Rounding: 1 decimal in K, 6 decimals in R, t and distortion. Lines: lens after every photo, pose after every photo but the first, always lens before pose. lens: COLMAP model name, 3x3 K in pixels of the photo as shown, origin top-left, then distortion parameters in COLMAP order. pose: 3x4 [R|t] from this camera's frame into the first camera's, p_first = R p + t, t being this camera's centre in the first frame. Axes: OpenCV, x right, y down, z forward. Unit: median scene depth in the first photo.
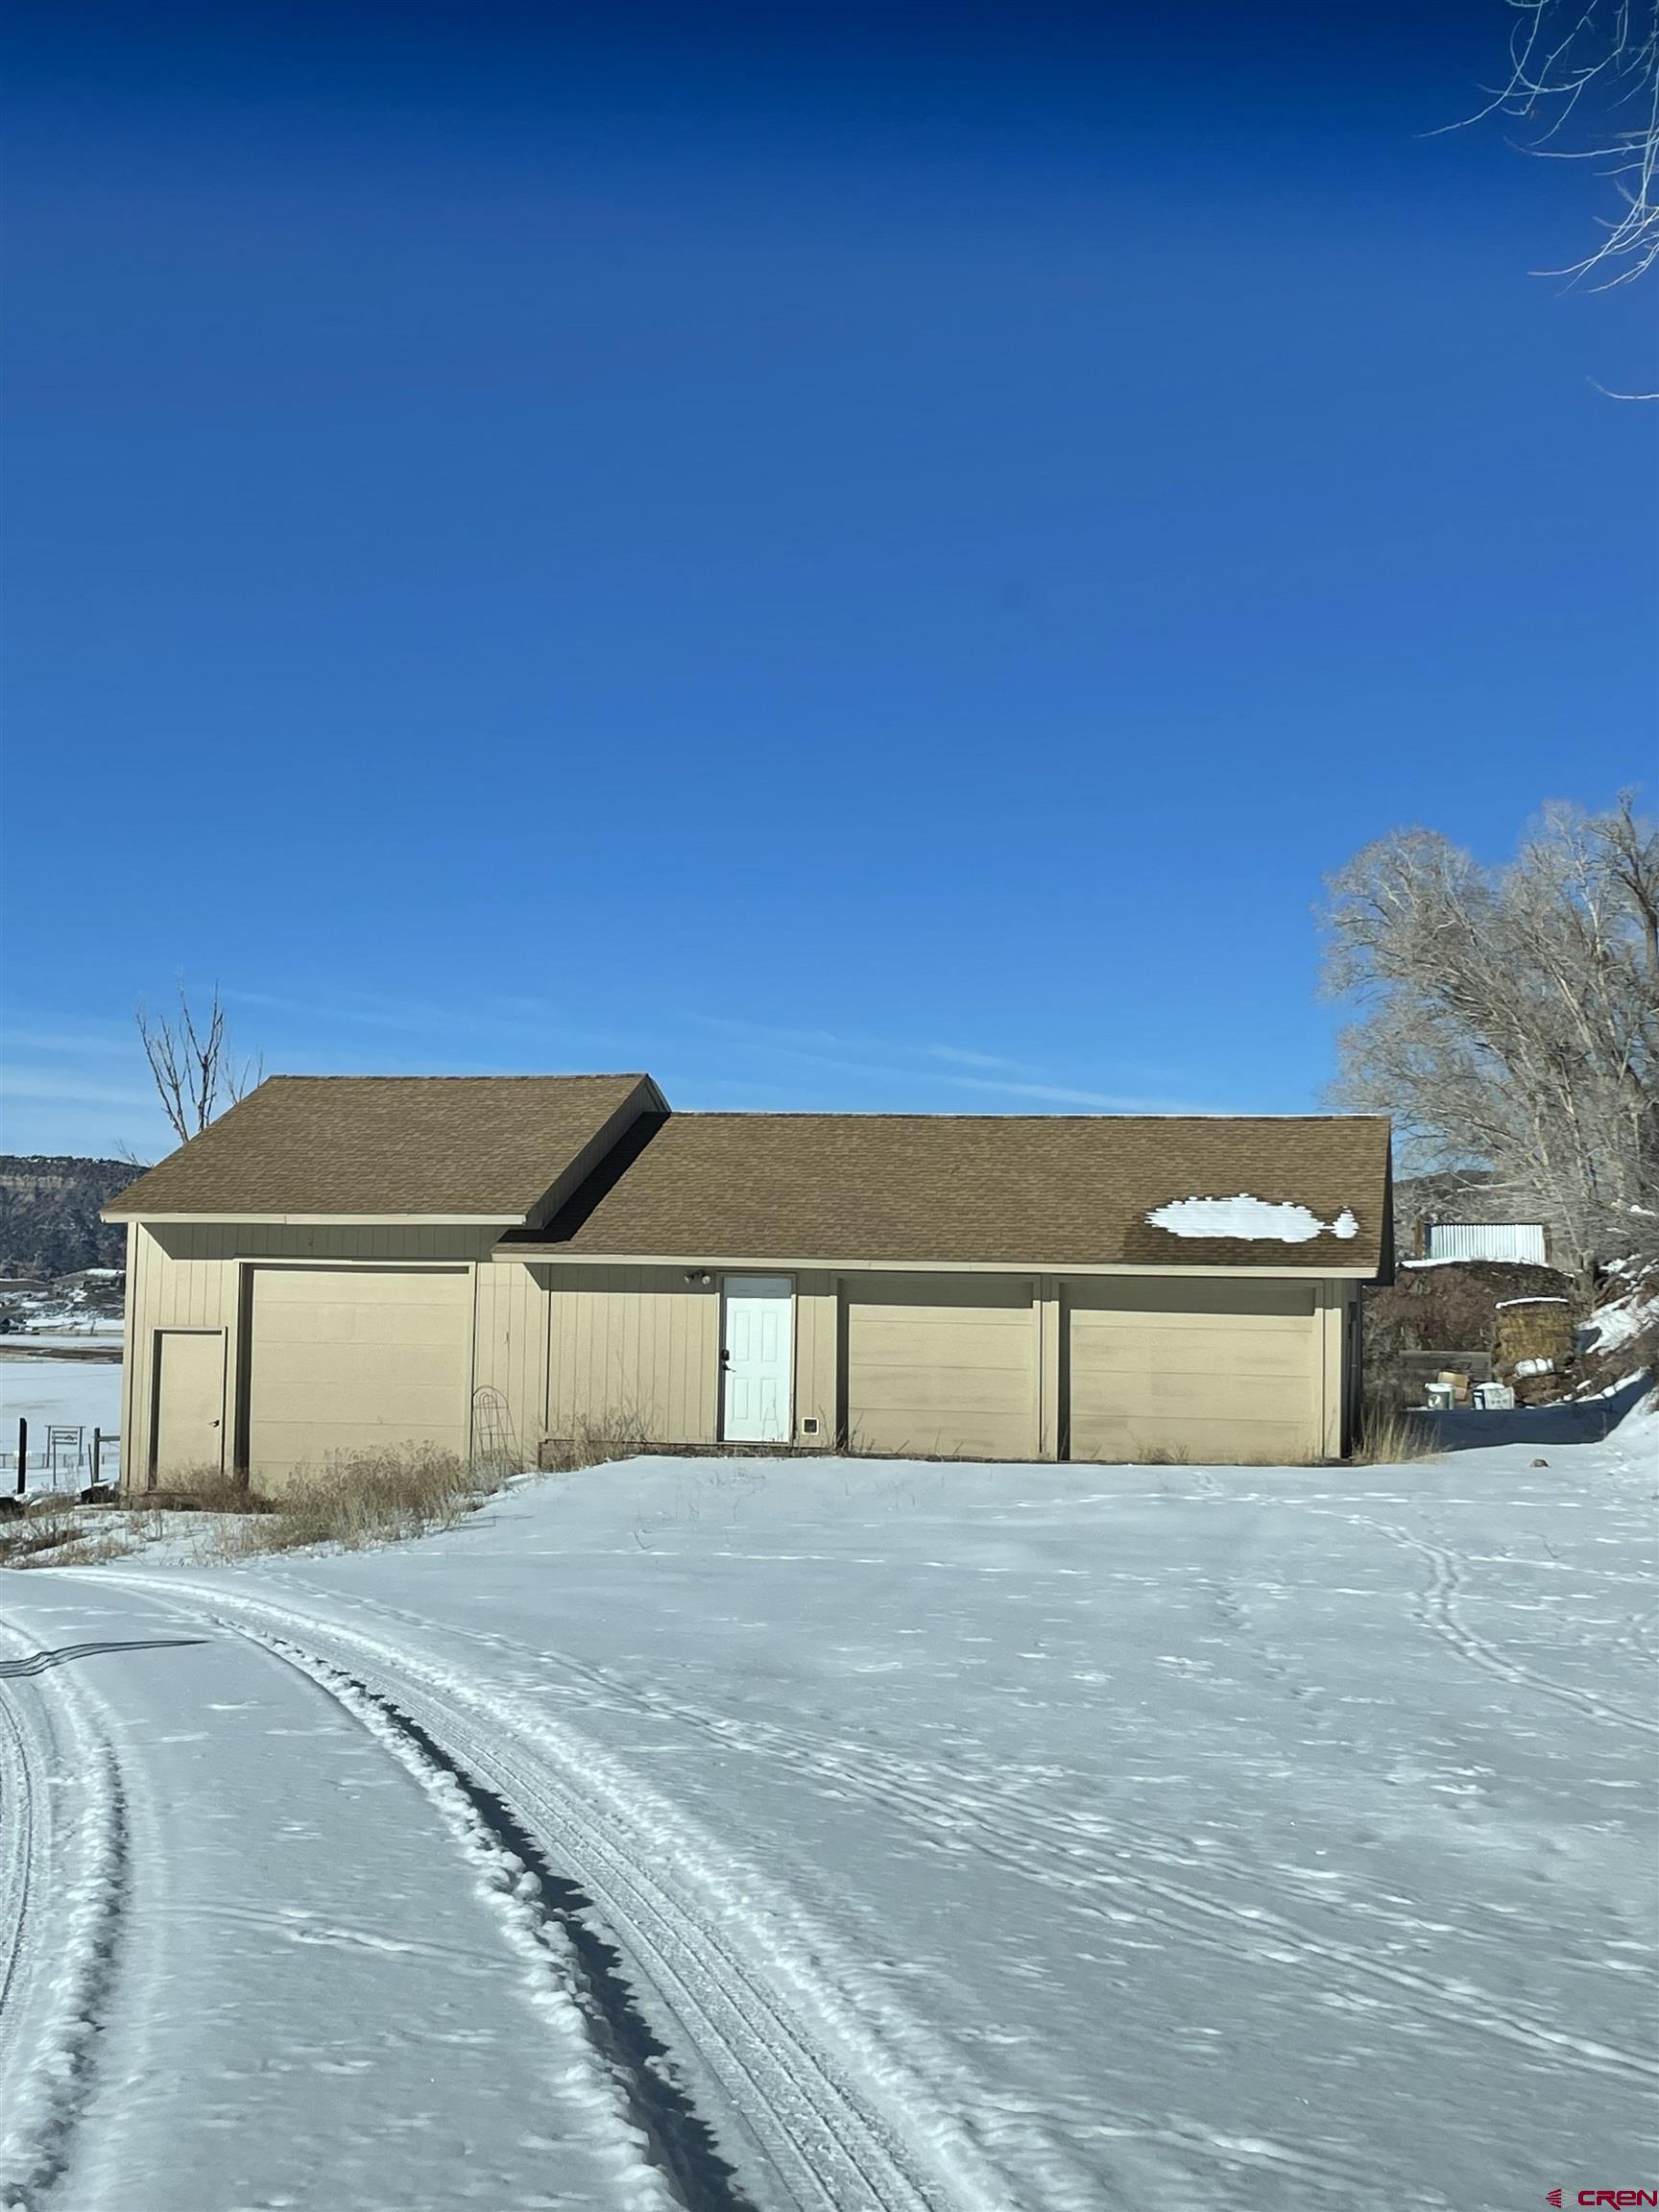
lens RADIAL K [[2835.8, 0, 829.5], [0, 2835.8, 1106.0], [0, 0, 1]] dist [0.005201, 0.004654]
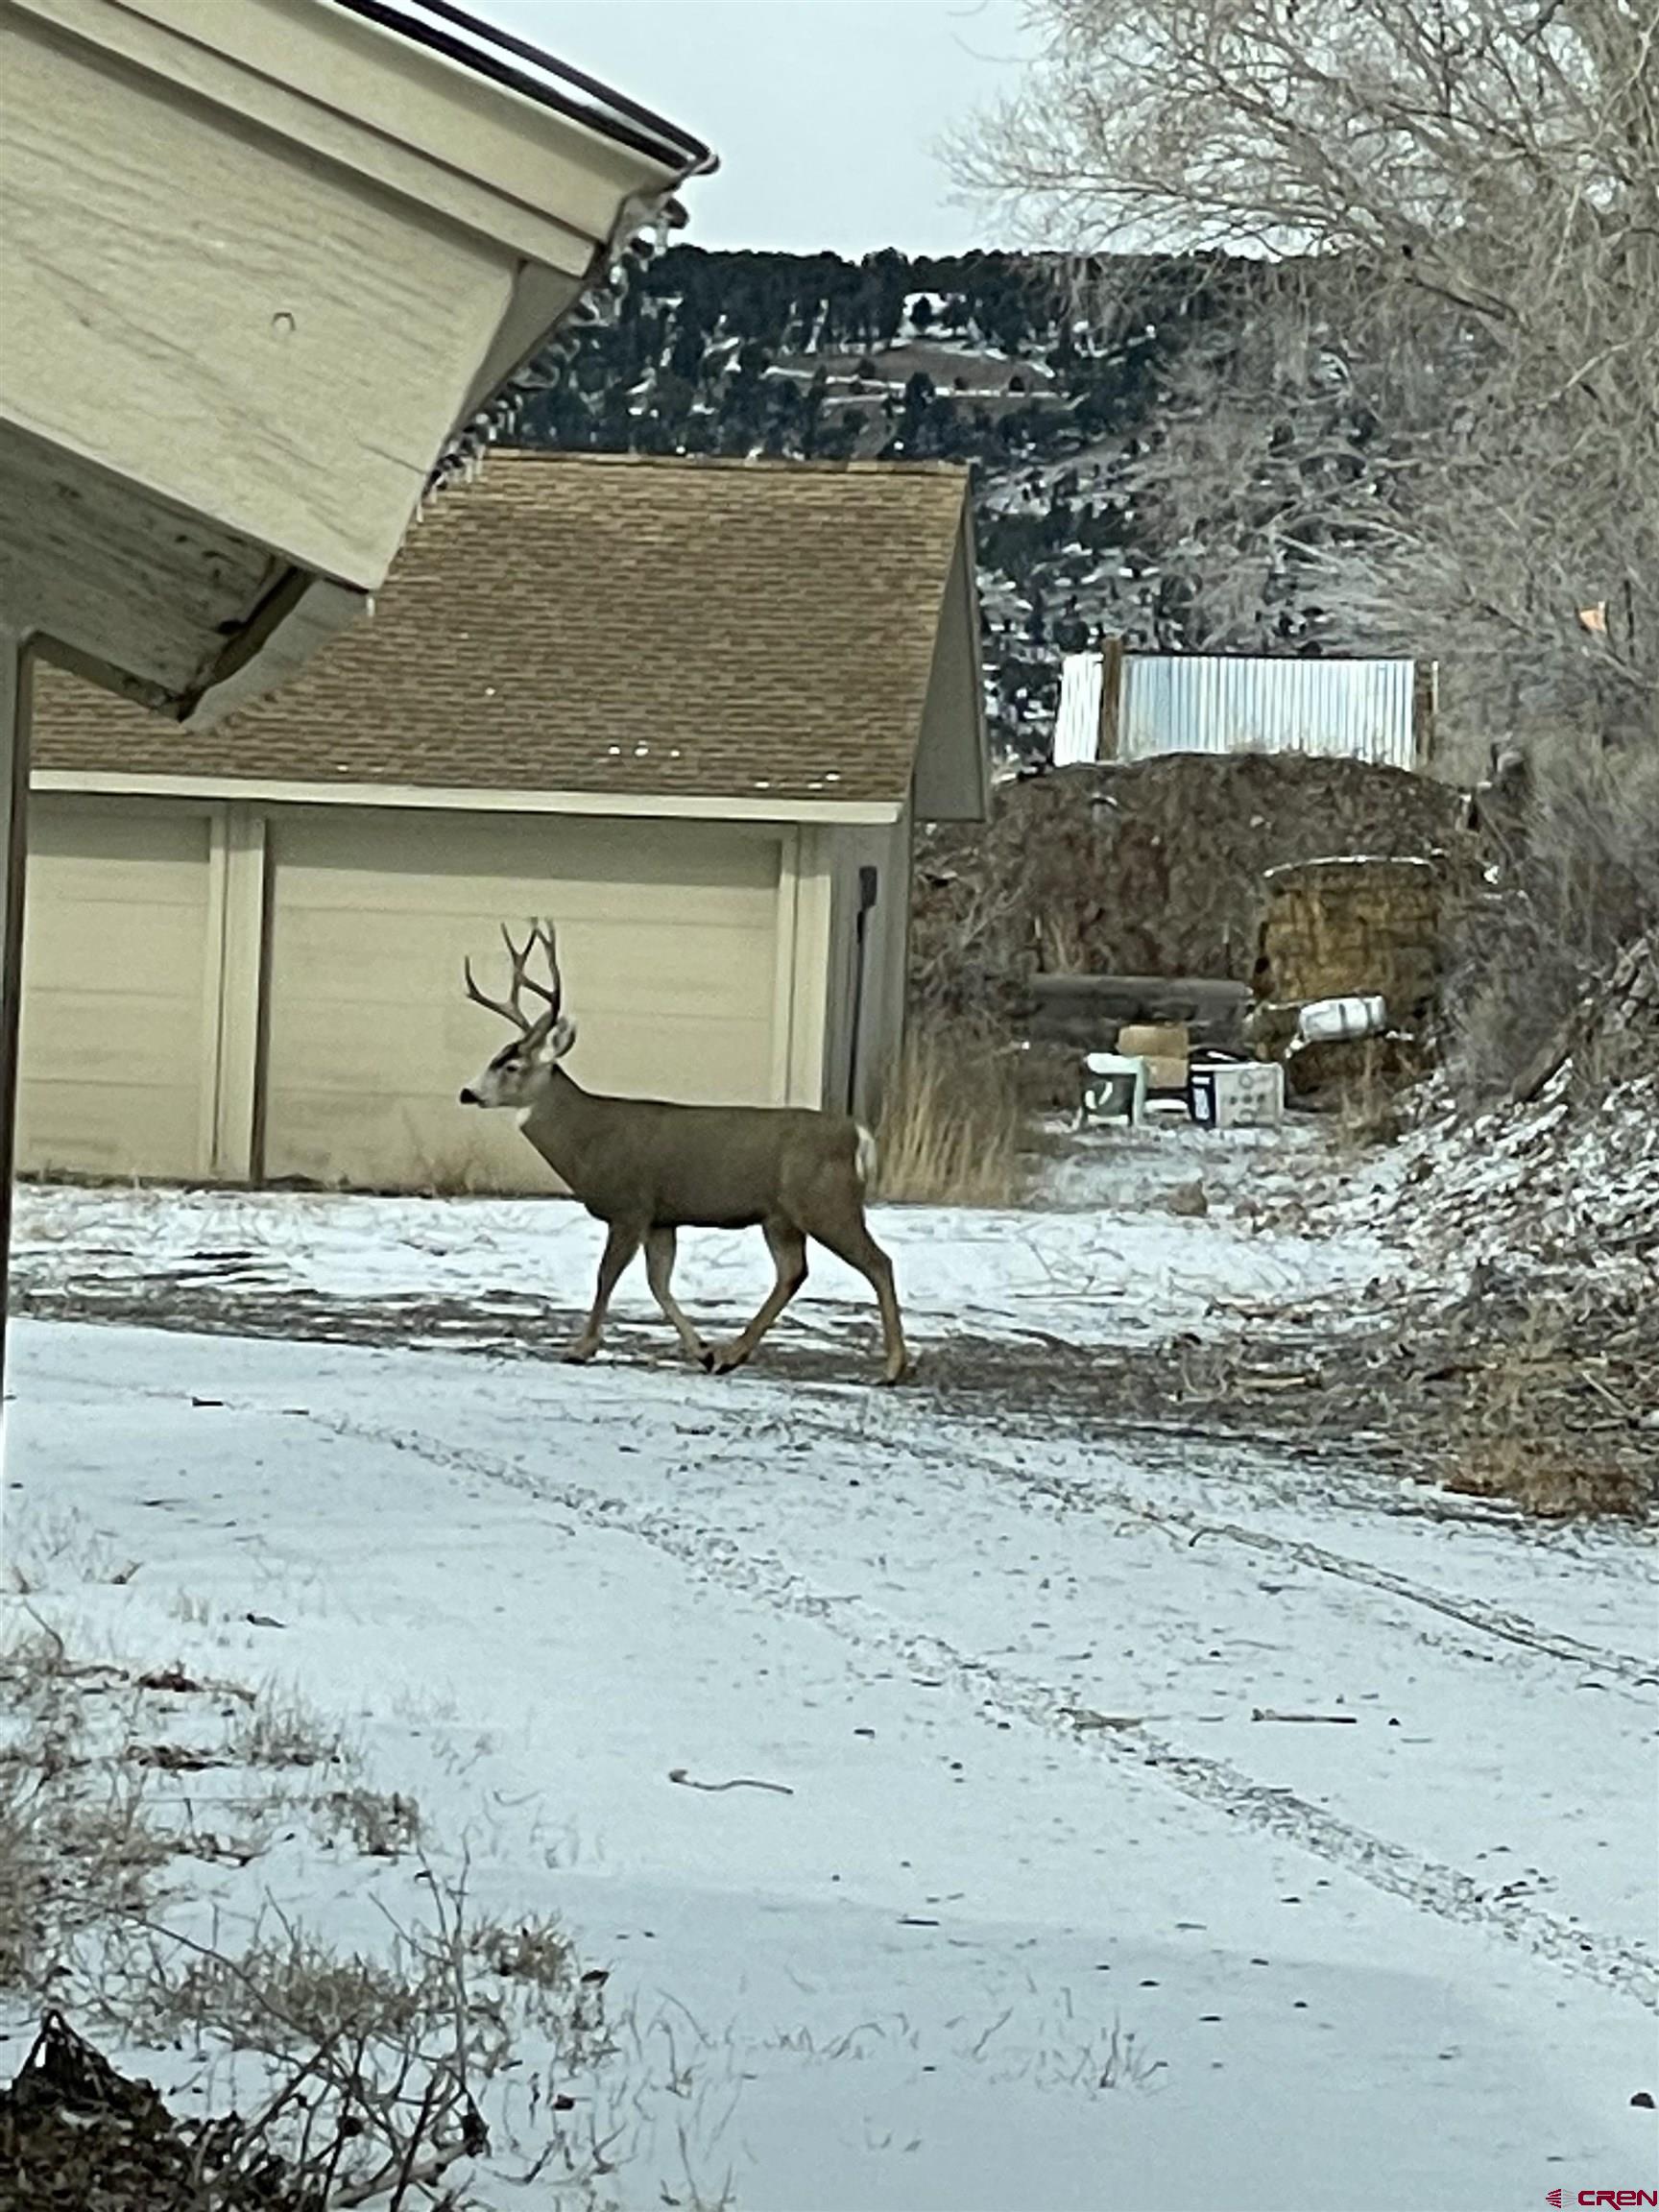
lens RADIAL K [[13345.4, 0, 829.5], [0, 13345.4, 1106.0], [0, 0, 1]] dist [-0.015354, 1.152015]
pose [[0.987809, 0.012332, 0.155184, -0.128364], [-0.026915, 0.995374, 0.092226, -0.073259], [-0.153328, -0.095278, 0.983571, -0.913317]]
